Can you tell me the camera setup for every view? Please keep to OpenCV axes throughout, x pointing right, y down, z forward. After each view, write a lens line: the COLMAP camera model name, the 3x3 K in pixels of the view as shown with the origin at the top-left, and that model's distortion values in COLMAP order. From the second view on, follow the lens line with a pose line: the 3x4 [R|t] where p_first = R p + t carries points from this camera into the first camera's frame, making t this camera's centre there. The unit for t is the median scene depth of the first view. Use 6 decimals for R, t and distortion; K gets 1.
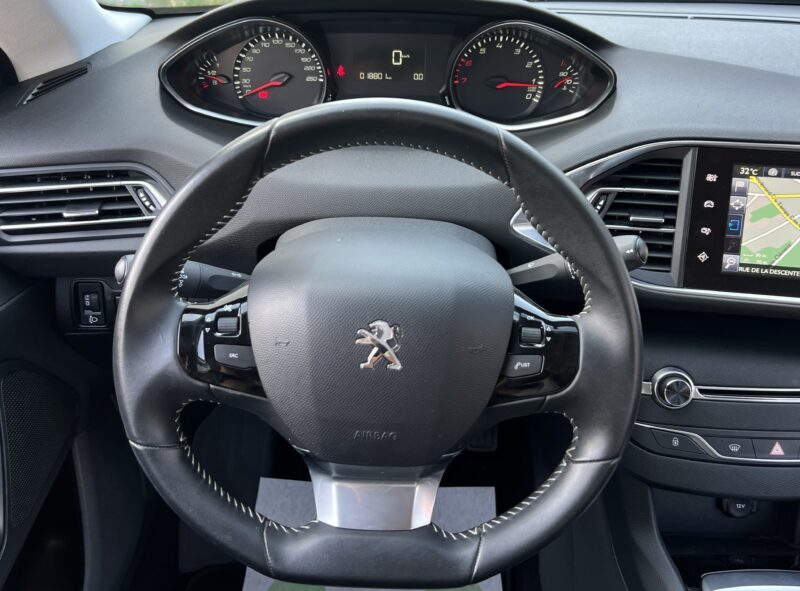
lens RADIAL K [[773.5, 0, 392.4], [0, 773.5, 285.6], [0, 0, 1]] dist [0.006798, 0.000000]
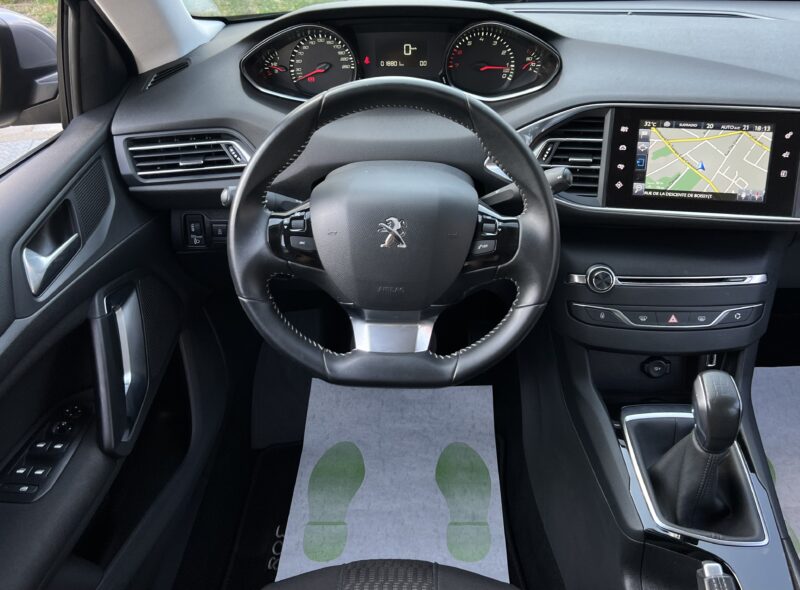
lens RADIAL K [[722.2, 0, 400.5], [0, 722.2, 295.6], [0, 0, 1]] dist [0.047941, -0.083908]
pose [[0.999441, -0.014151, -0.030286, 0.030204], [0.015453, 0.998947, 0.043191, 0.099023], [0.029643, -0.043635, 0.998608, -0.353732]]
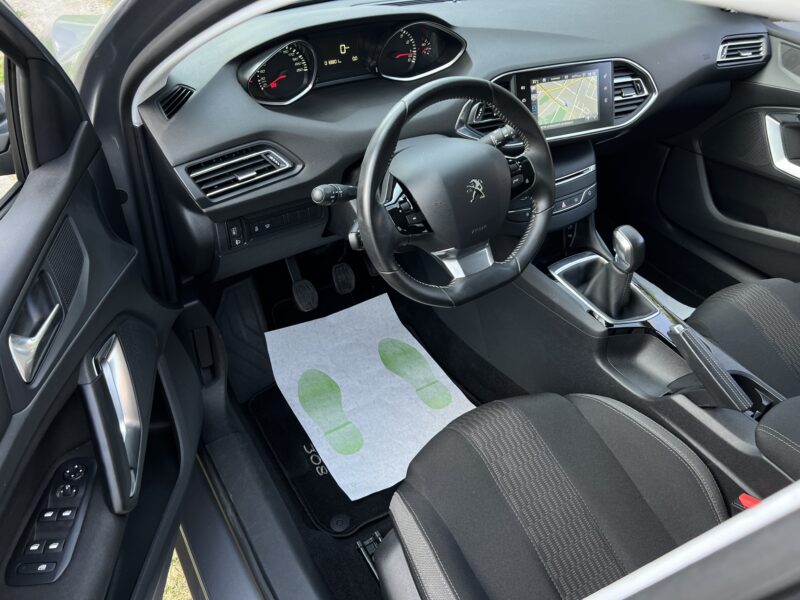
lens RADIAL K [[587.5, 0, 401.7], [0, 587.5, 305.6], [0, 0, 1]] dist [0.031172, -0.039288]
pose [[0.841660, -0.336592, 0.422272, -0.725905], [0.249679, 0.935932, 0.248376, -0.060440], [-0.478820, -0.103615, 0.871777, -0.314129]]
